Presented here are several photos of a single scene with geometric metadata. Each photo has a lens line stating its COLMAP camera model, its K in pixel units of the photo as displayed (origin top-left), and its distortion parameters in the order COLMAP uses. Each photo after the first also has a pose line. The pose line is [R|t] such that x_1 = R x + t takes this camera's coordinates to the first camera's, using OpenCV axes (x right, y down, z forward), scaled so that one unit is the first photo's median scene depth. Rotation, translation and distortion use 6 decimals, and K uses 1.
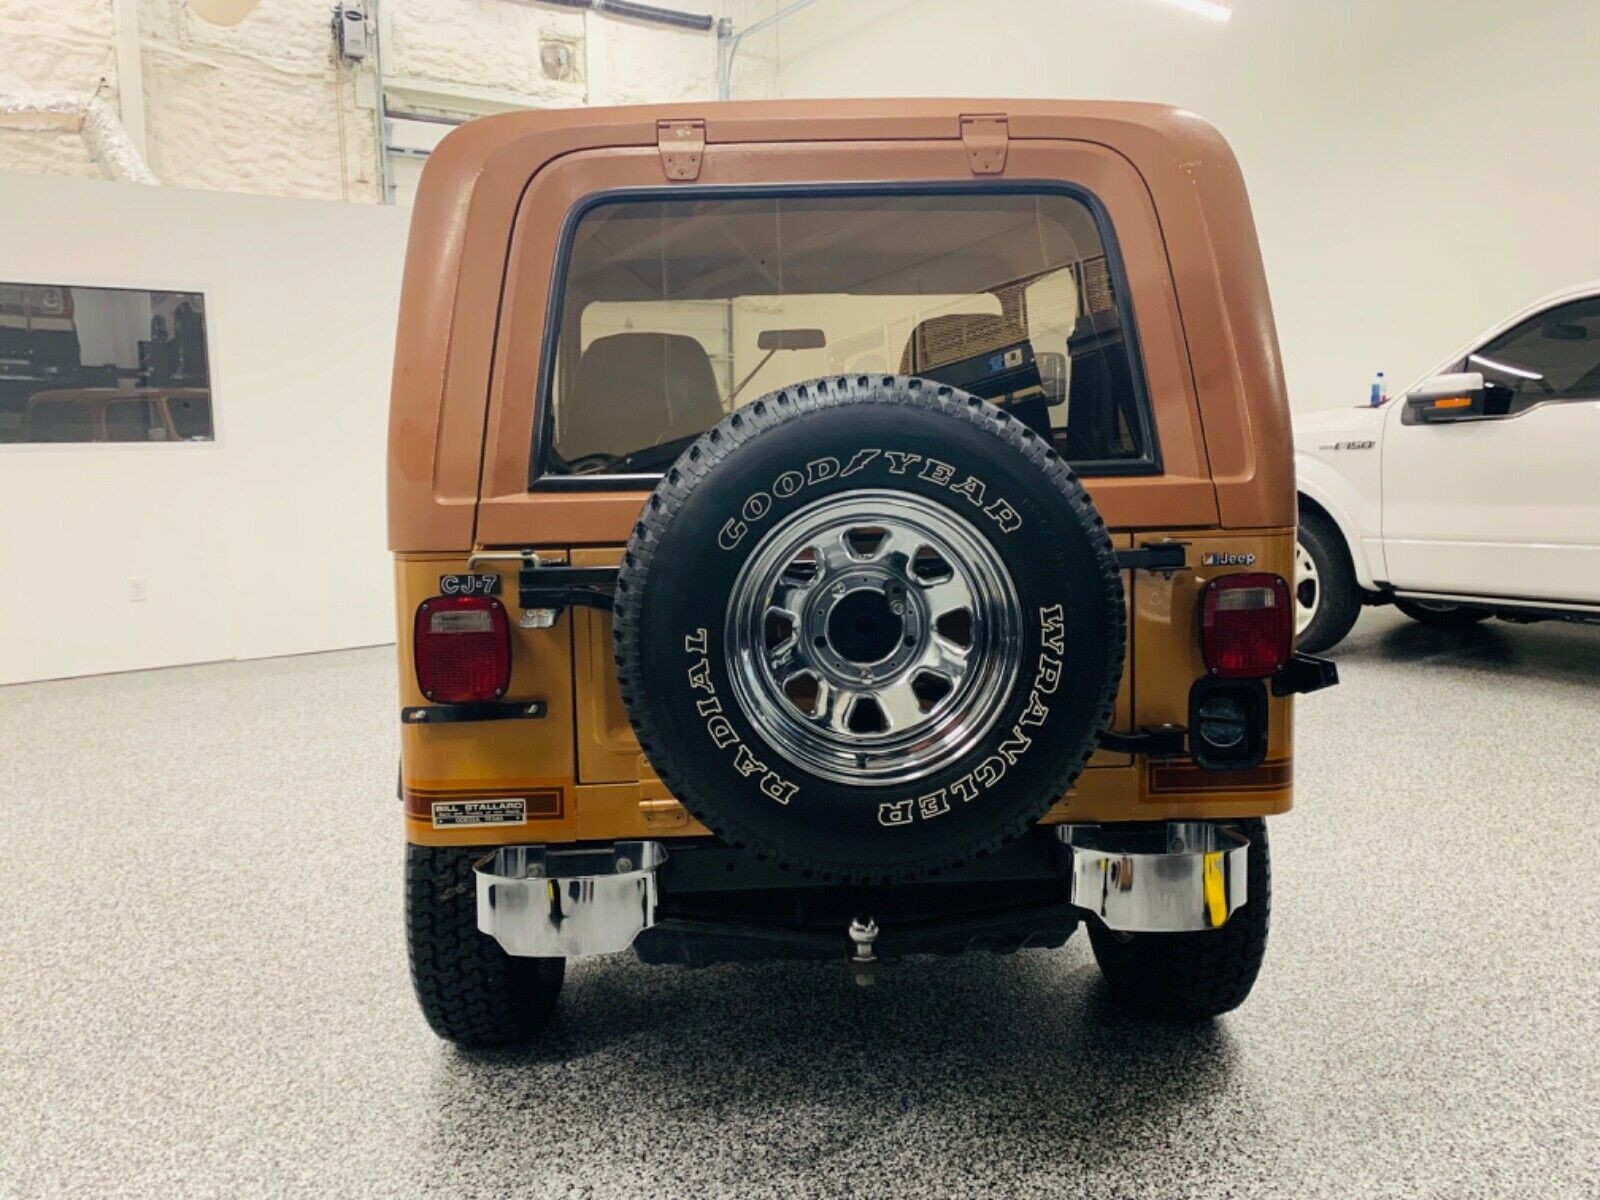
lens RADIAL K [[1225.1, 0, 786.6], [0, 1225.1, 586.8], [0, 0, 1]] dist [0.029748, -0.013025]
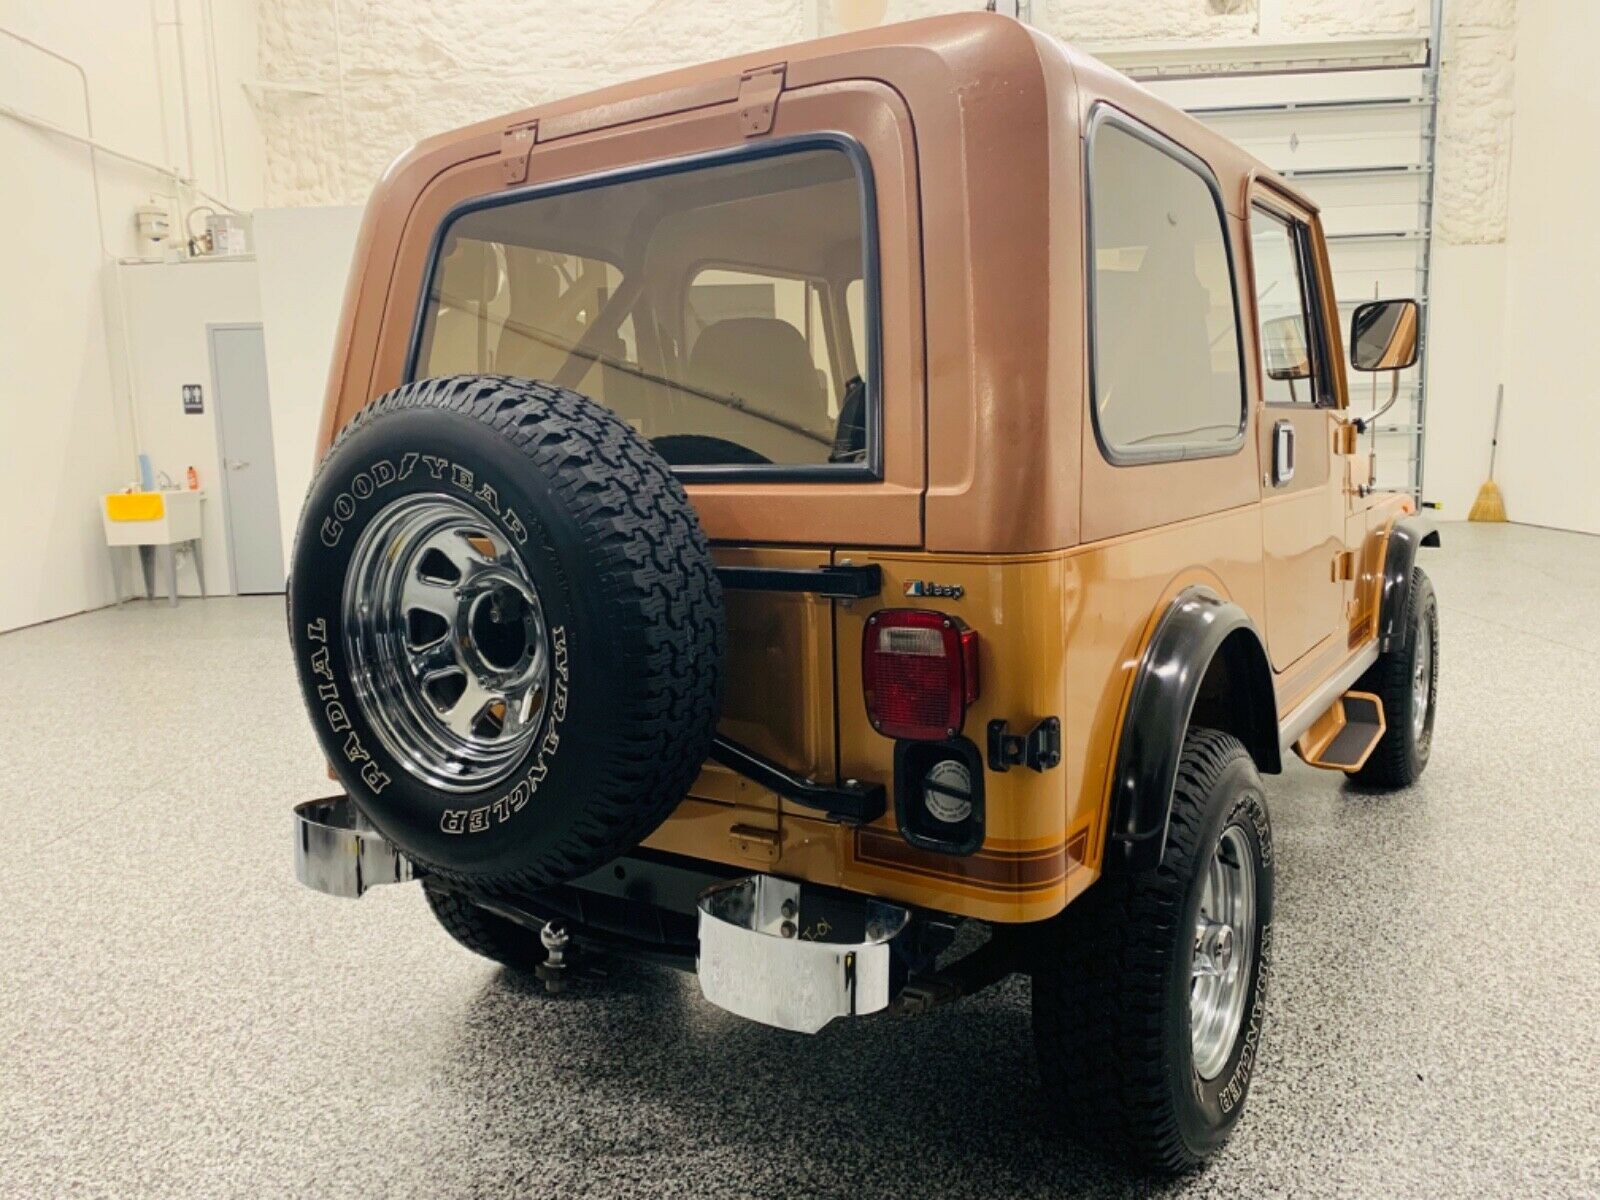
lens RADIAL K [[1230.2, 0, 863.8], [0, 1230.2, 598.0], [0, 0, 1]] dist [0.050068, -0.073351]
pose [[0.809760, 0.078395, -0.581501, 0.728658], [-0.053260, 0.996764, 0.060212, -0.057516], [0.584340, -0.017786, 0.811314, 0.305022]]
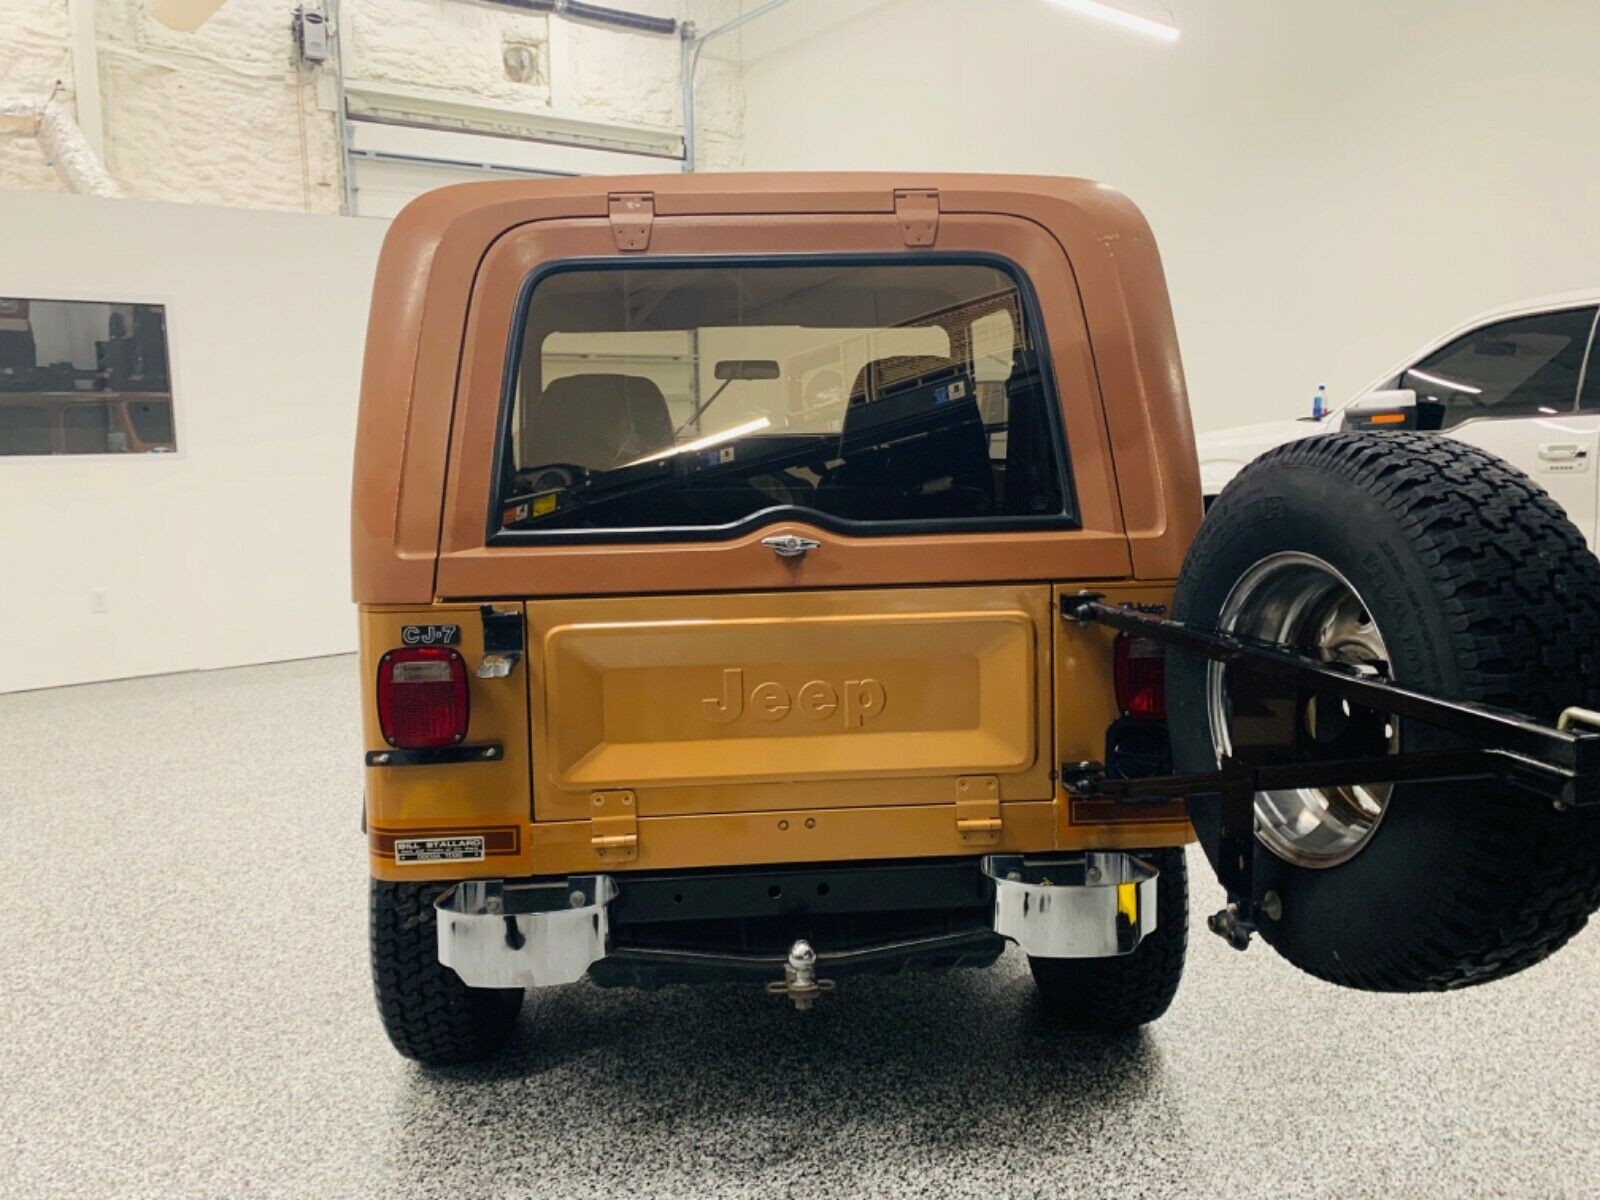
lens RADIAL K [[1228.2, 0, 793.8], [0, 1228.2, 584.8], [0, 0, 1]] dist [0.027825, -0.007161]
pose [[0.999530, -0.001762, 0.030621, 0.019685], [0.001498, 0.999961, 0.008649, -0.047440], [-0.030635, -0.008599, 0.999494, -0.060727]]
